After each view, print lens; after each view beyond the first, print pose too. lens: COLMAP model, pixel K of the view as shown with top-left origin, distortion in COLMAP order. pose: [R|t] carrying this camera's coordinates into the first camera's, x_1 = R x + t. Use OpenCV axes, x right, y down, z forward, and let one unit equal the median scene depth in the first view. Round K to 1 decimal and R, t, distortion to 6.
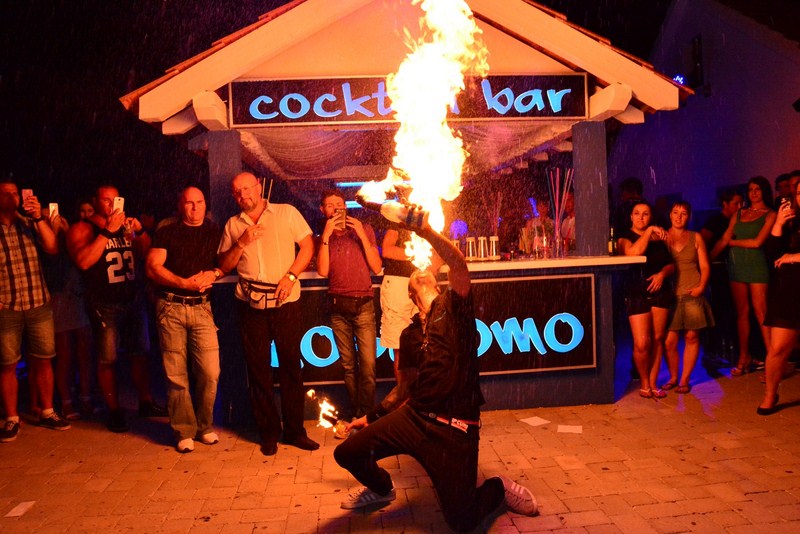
lens RADIAL K [[589.2, 0, 400.0], [0, 589.2, 267.0], [0, 0, 1]] dist [-0.081798, 0.003851]
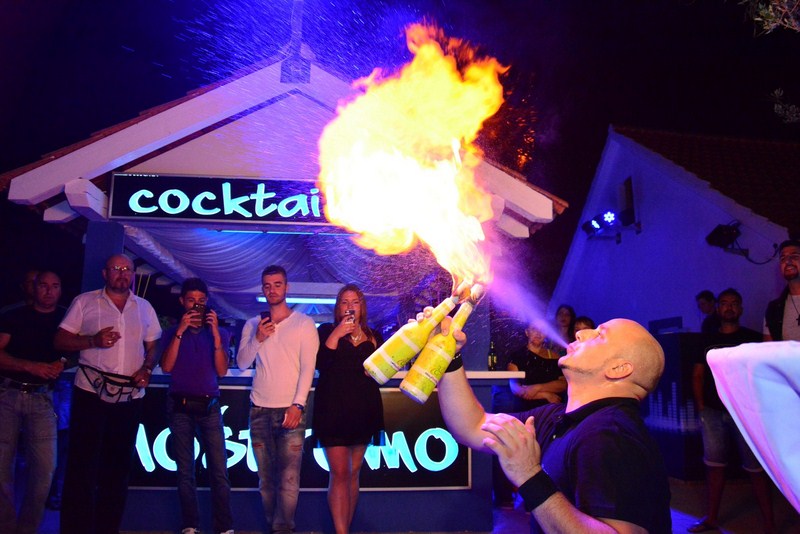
lens RADIAL K [[589.2, 0, 400.0], [0, 589.2, 267.0], [0, 0, 1]] dist [-0.081798, 0.003851]
pose [[0.998219, 0.059584, 0.002769, 0.215660], [-0.058189, 0.982950, -0.174423, -0.010782], [-0.013114, 0.173952, 0.984667, 0.019484]]
